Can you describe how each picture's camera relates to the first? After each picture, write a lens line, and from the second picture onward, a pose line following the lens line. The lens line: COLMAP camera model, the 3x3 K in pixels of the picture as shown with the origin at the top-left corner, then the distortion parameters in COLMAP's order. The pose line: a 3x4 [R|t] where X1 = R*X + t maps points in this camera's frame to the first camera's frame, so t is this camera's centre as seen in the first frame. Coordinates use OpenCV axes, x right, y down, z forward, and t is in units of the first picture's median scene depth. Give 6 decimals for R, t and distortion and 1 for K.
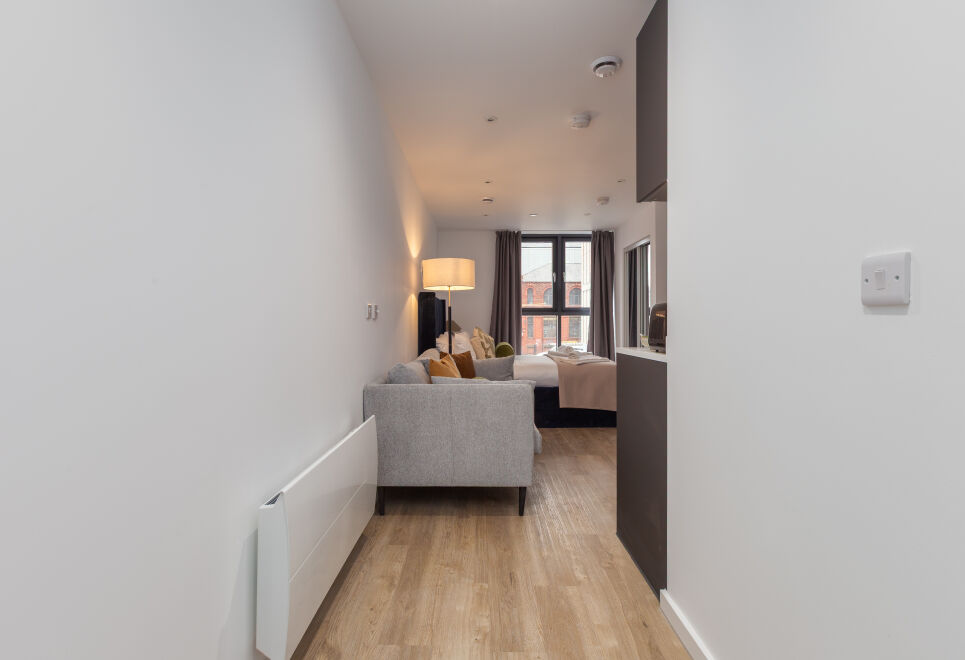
lens RADIAL K [[462.1, 0, 466.5], [0, 462.1, 316.0], [0, 0, 1]] dist [-0.000946, -0.000101]
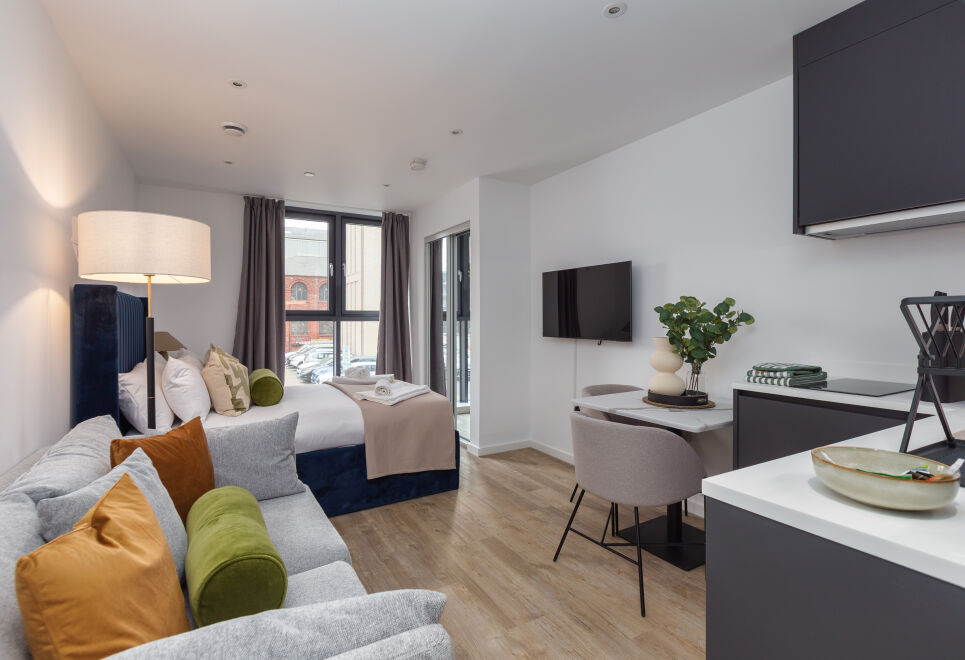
lens RADIAL K [[462.1, 0, 466.5], [0, 462.1, 316.0], [0, 0, 1]] dist [-0.000946, -0.000101]
pose [[0.861458, 0.000455, 0.507829, 0.001600], [-0.003732, 0.999978, 0.005434, -0.015599], [-0.507816, -0.006576, 0.861441, 0.267272]]
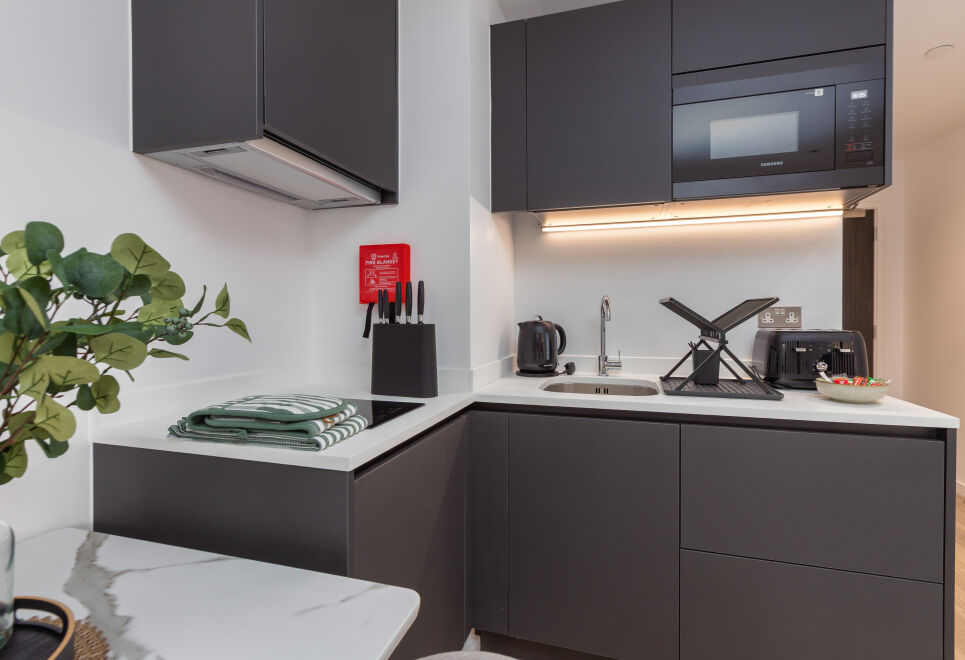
lens RADIAL K [[457.0, 0, 490.7], [0, 457.0, 318.7], [0, 0, 1]] dist [0.045092, -0.022010]
pose [[-0.962649, 0.001380, 0.270750, 0.219655], [-0.000883, 0.999966, -0.008238, -0.008244], [-0.270753, -0.008169, -0.962614, 0.533168]]
